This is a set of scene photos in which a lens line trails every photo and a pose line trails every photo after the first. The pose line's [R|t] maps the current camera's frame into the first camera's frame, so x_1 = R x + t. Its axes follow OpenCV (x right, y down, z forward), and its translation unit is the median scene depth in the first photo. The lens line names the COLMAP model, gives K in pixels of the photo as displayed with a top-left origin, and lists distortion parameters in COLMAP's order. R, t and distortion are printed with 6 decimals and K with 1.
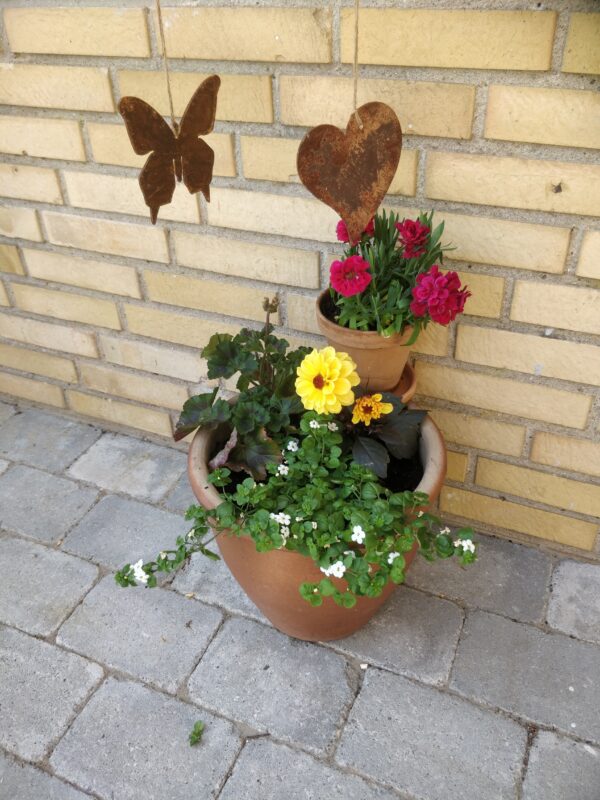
lens RADIAL K [[666.7, 0, 300.0], [0, 666.7, 400.0], [0, 0, 1]] dist [0.029904, -0.053851]
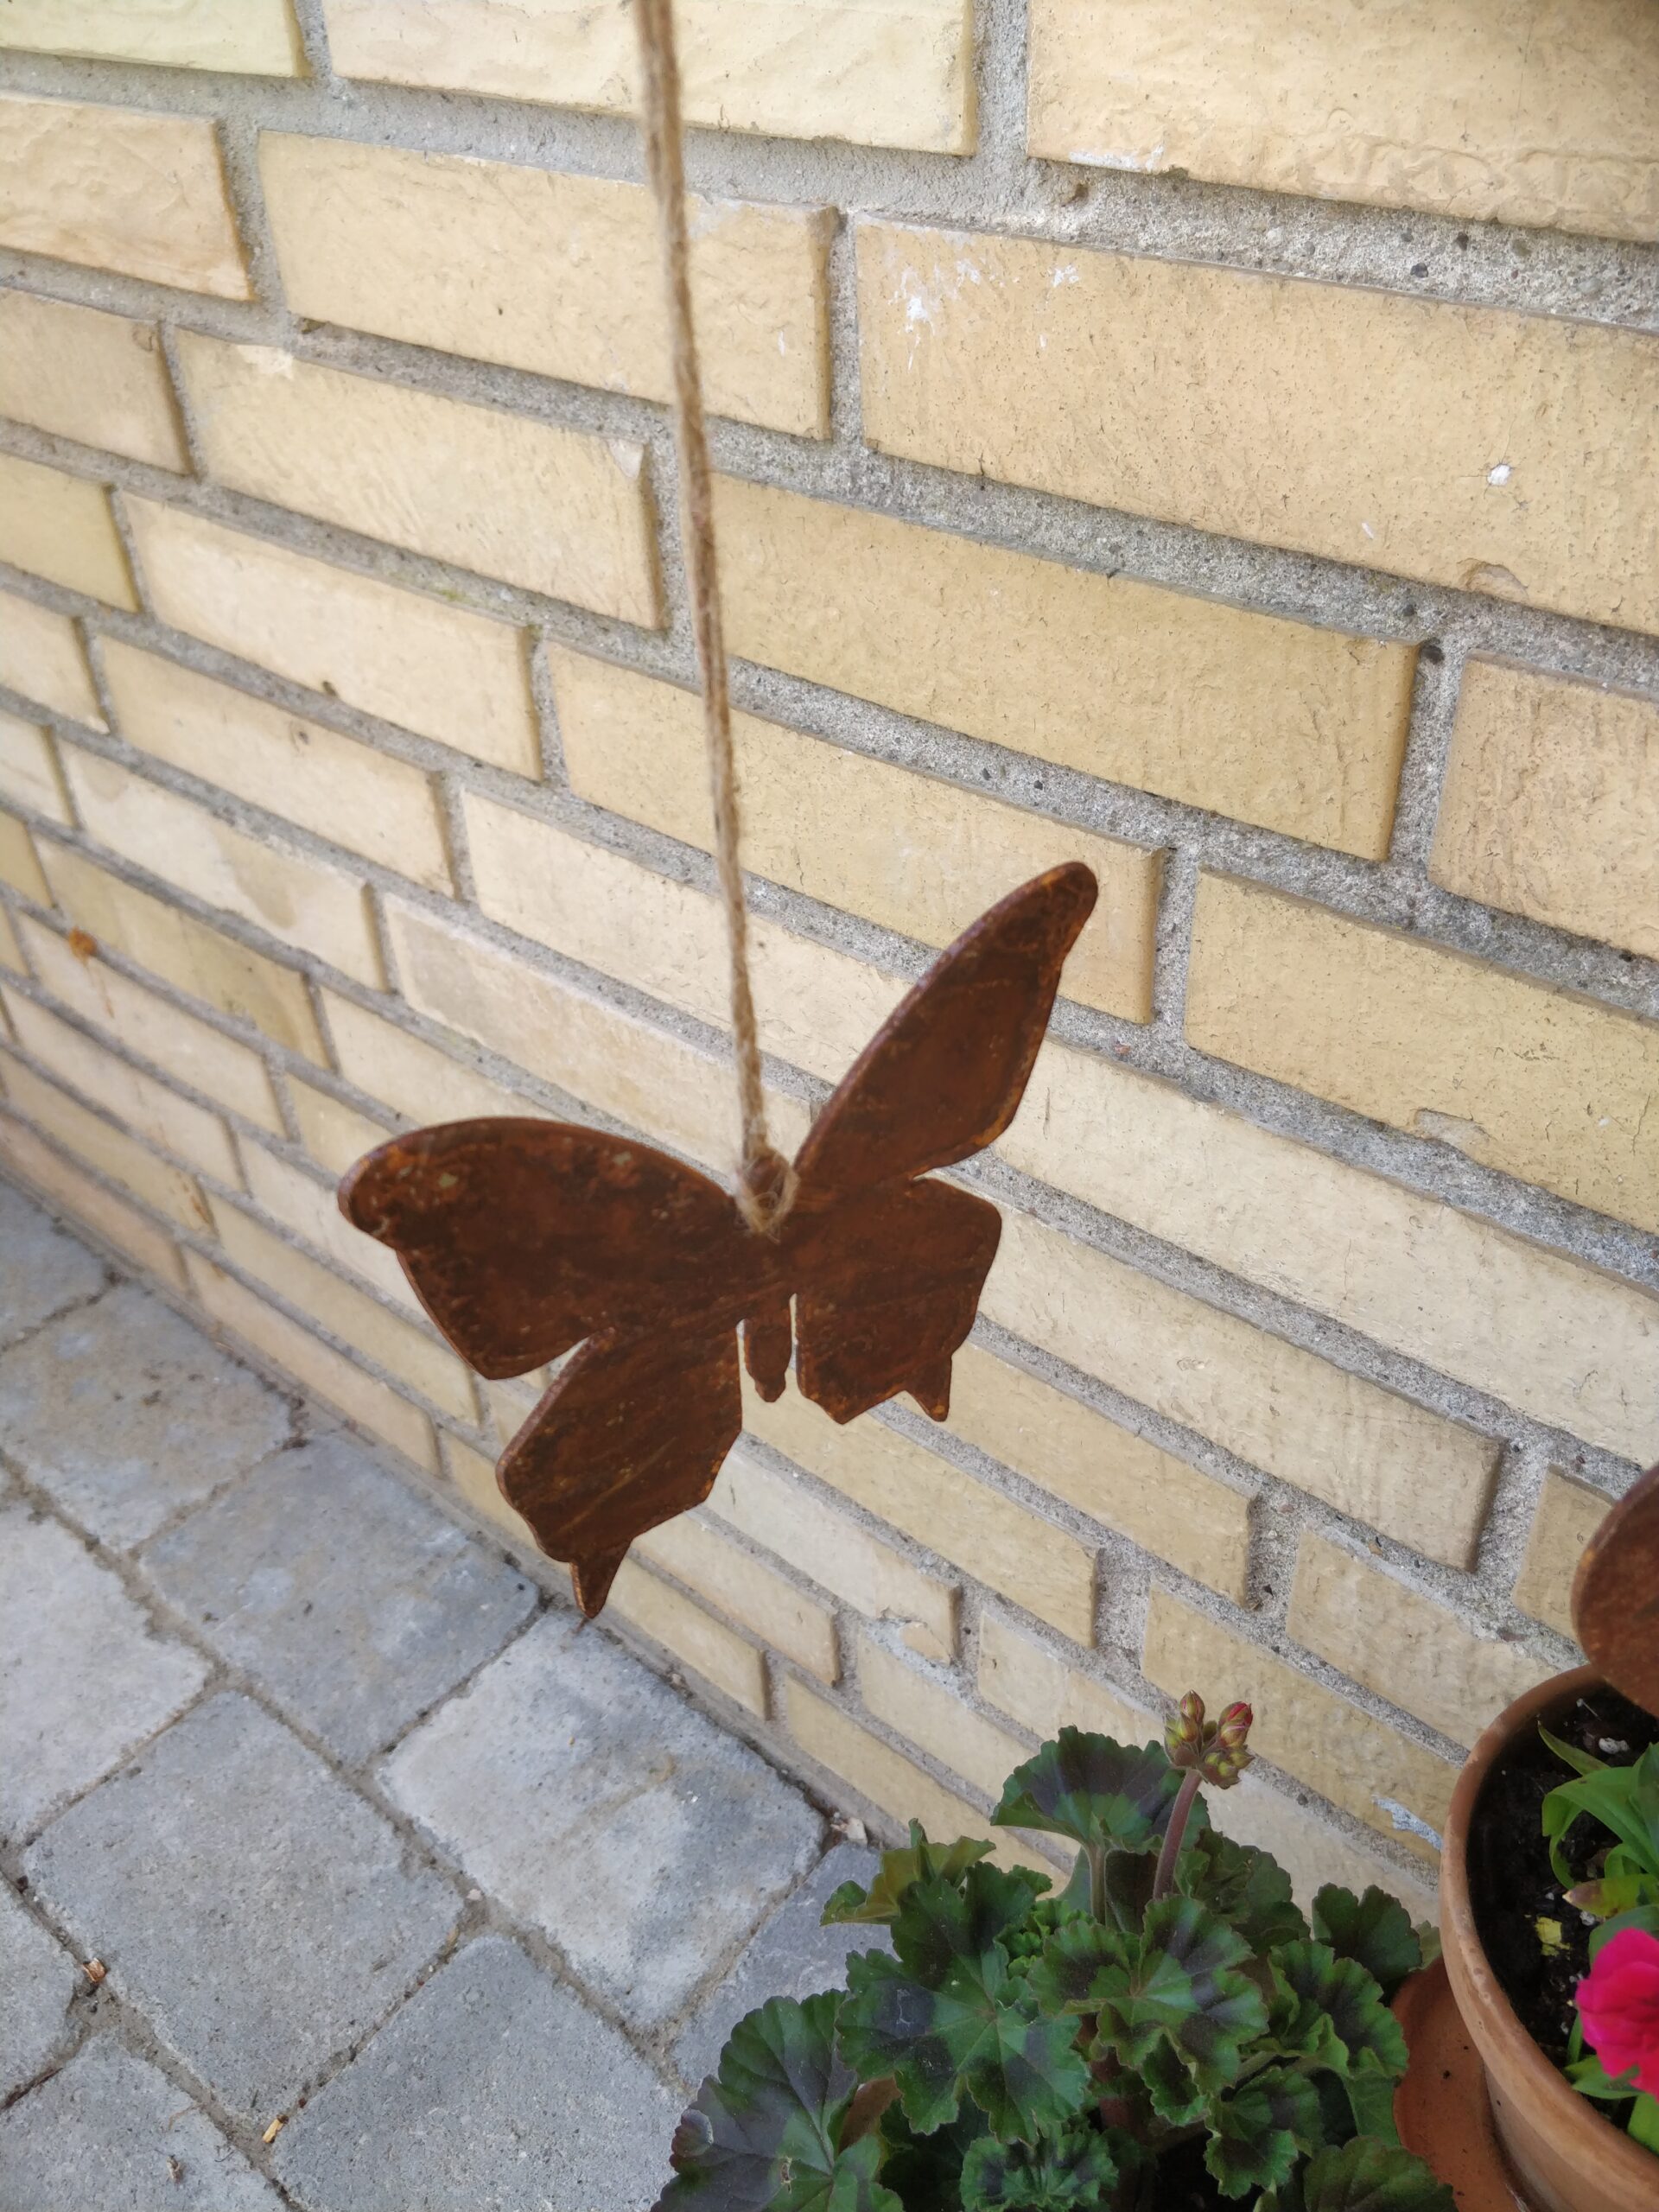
lens RADIAL K [[1843.4, 0, 829.5], [0, 1843.4, 1106.0], [0, 0, 1]] dist [0.029904, -0.053851]
pose [[0.957154, 0.170690, -0.233924, -0.052153], [-0.157308, 0.984708, 0.074862, -0.335930], [0.243125, -0.034856, 0.969368, 0.421413]]
